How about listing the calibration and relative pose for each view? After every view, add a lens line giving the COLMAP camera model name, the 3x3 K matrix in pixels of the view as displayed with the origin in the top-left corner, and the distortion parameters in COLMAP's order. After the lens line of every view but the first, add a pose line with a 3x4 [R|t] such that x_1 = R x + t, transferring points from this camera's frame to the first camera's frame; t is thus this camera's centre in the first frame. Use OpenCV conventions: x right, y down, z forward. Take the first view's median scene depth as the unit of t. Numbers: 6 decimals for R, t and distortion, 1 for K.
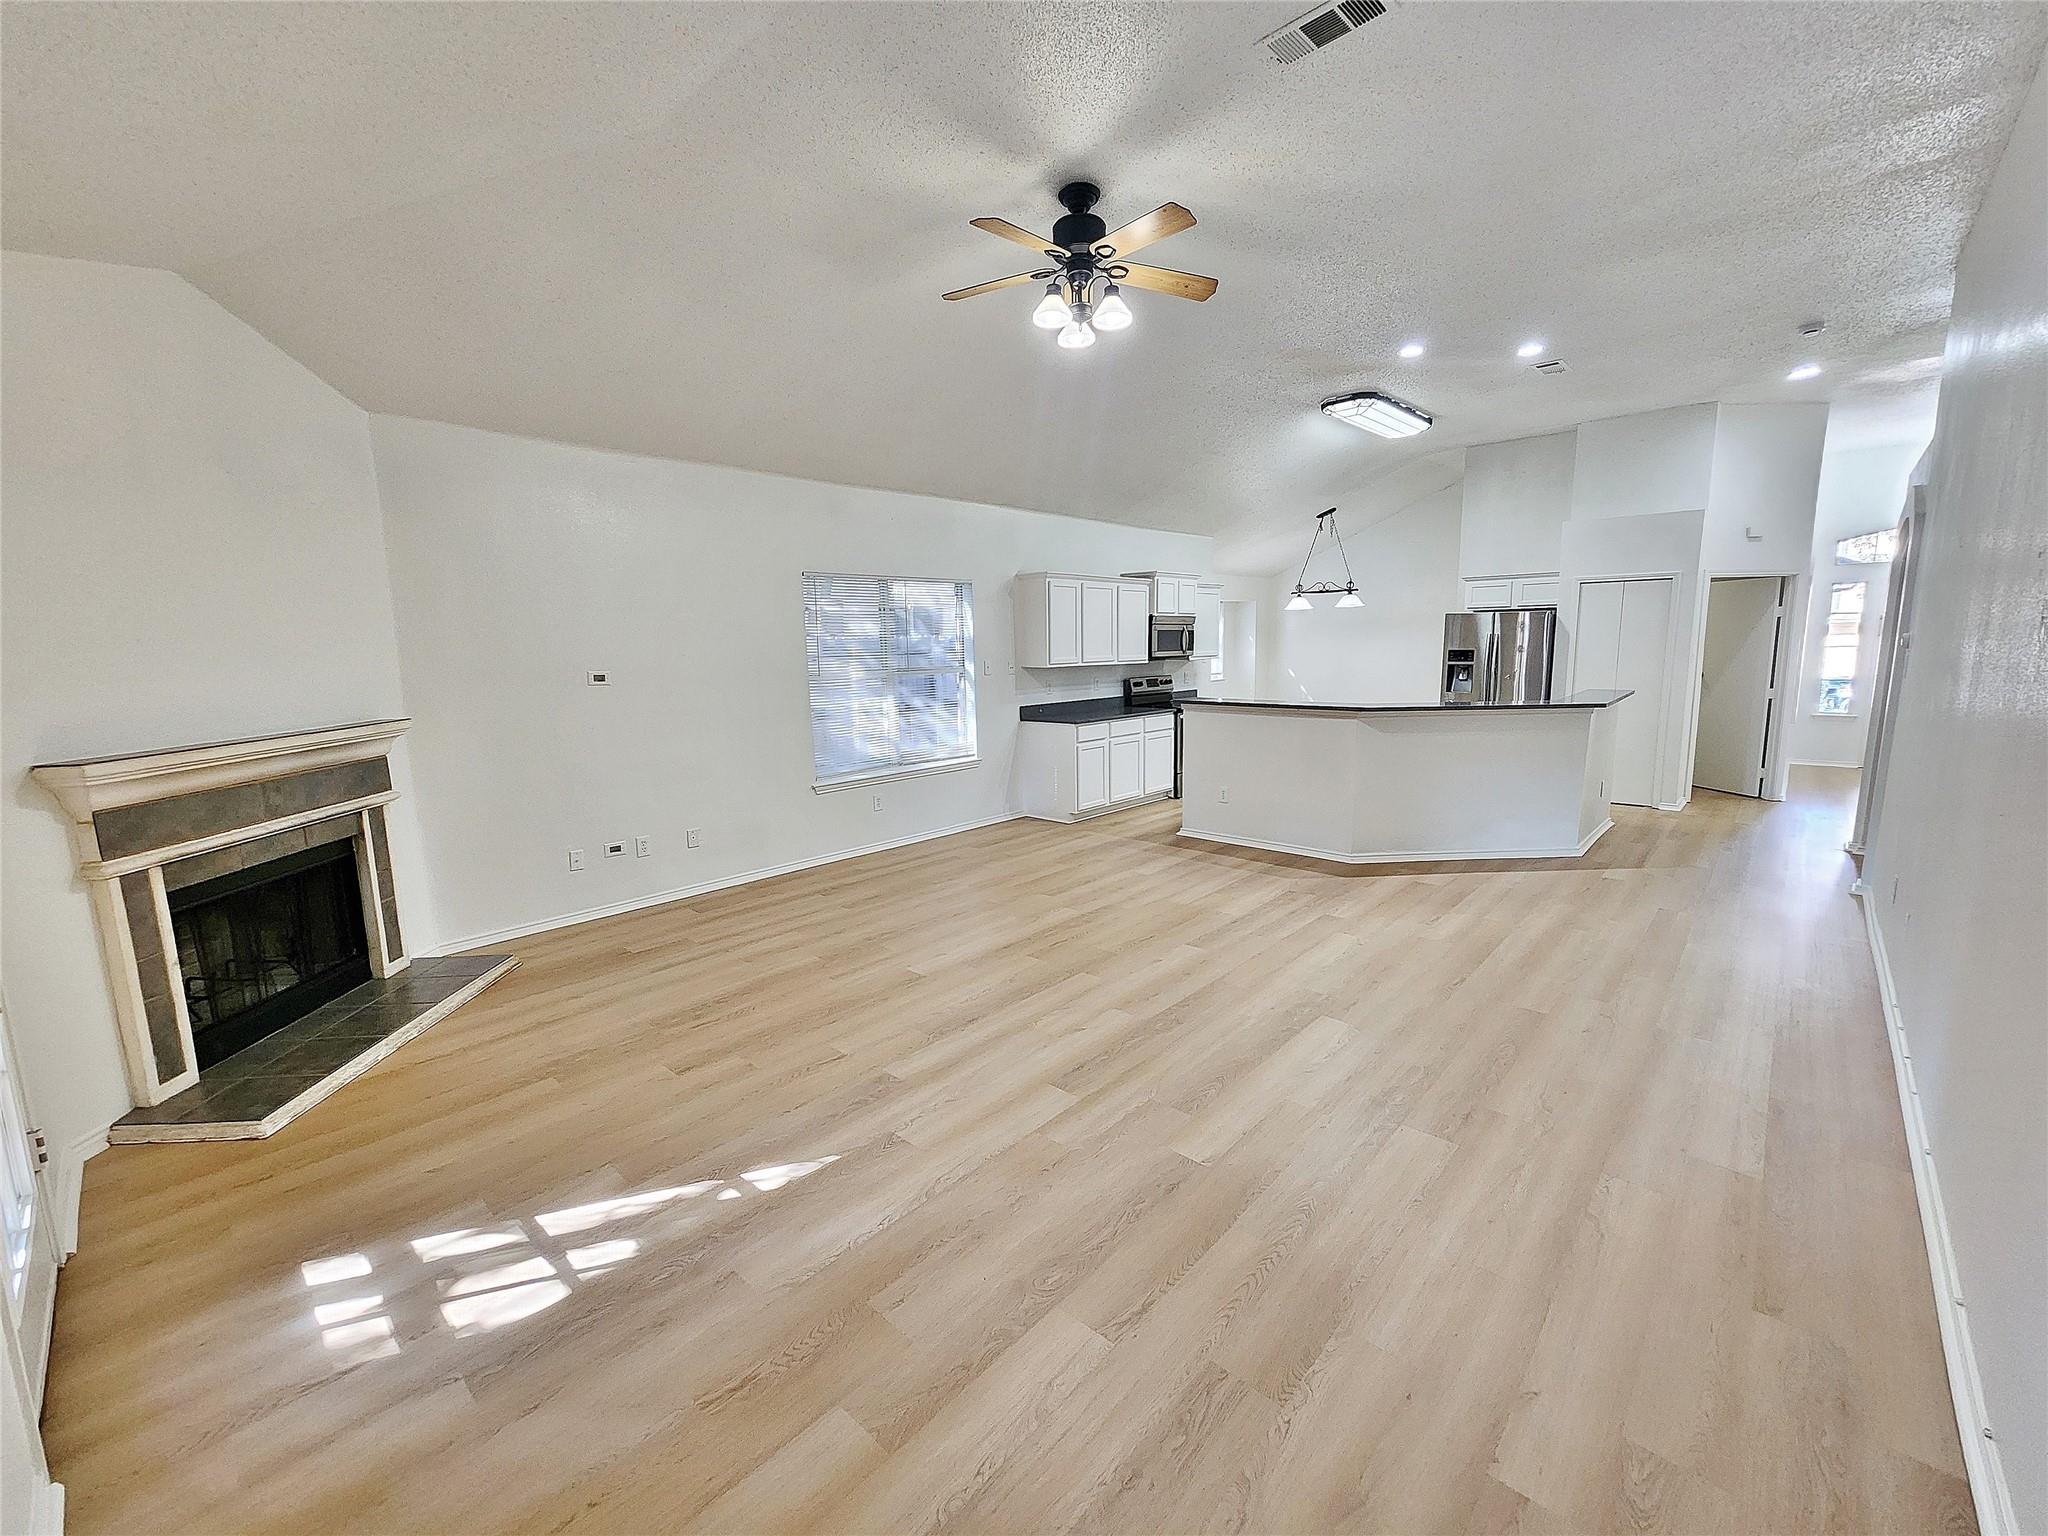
lens RADIAL K [[841.2, 0, 1030.0], [0, 841.2, 773.5], [0, 0, 1]] dist [-0.002780, 0.000865]
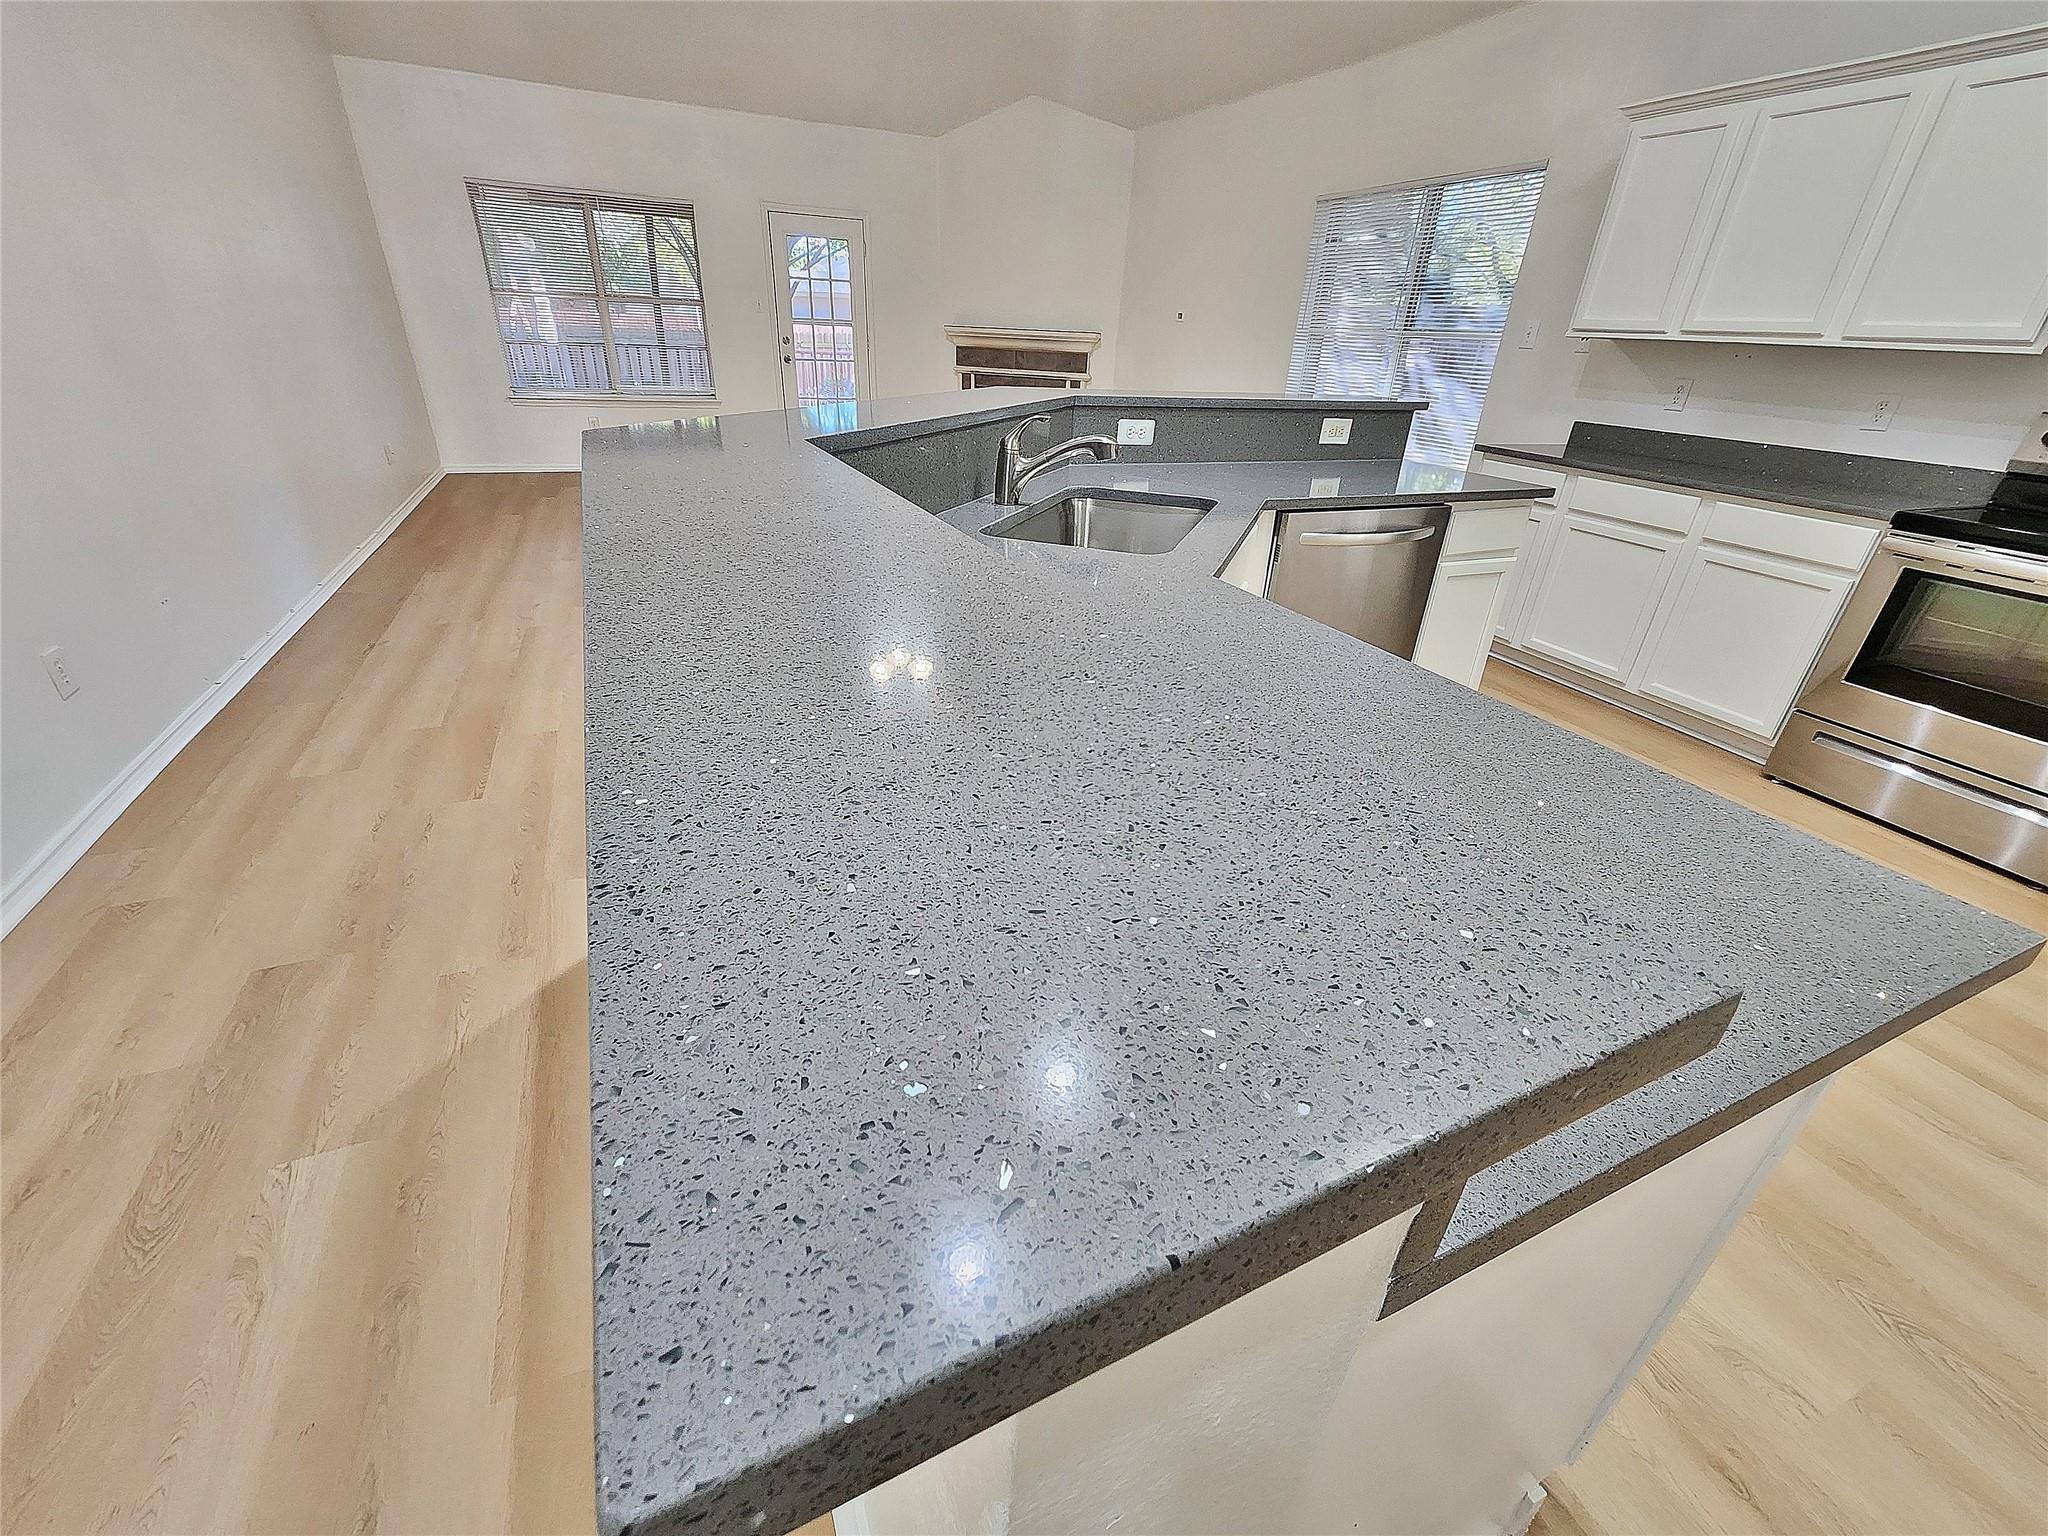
lens RADIAL K [[841.2, 0, 1033.0], [0, 841.2, 773.2], [0, 0, 1]] dist [-0.002780, 0.000865]
pose [[-0.397762, 0.428778, -0.811132, 0.891520], [-0.180221, 0.830341, 0.527308, -0.154349], [0.899614, 0.355926, -0.253003, 1.240305]]
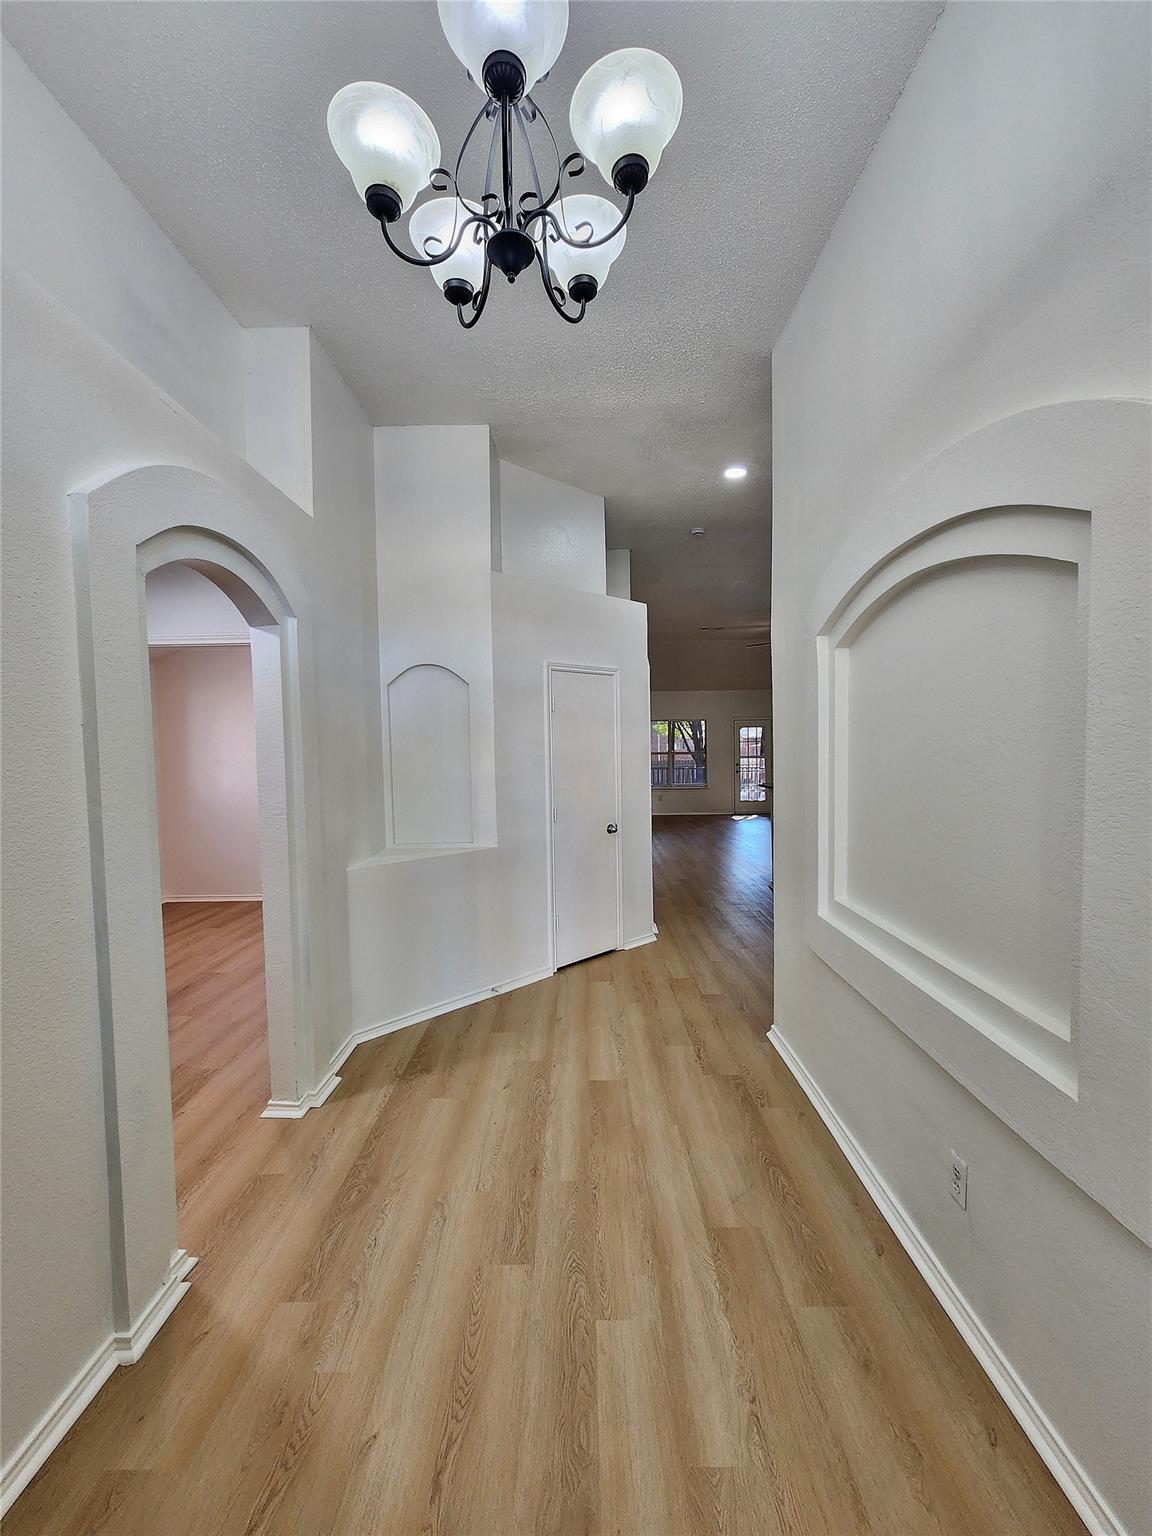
lens RADIAL K [[630.9, 0, 578.8], [0, 630.9, 773.1], [0, 0, 1]] dist [-0.002780, 0.000865]
pose [[-0.732241, 0.060407, -0.678362, 1.863530], [-0.081719, 0.981069, 0.175572, -0.311317], [0.676125, 0.183996, -0.713442, 1.686089]]
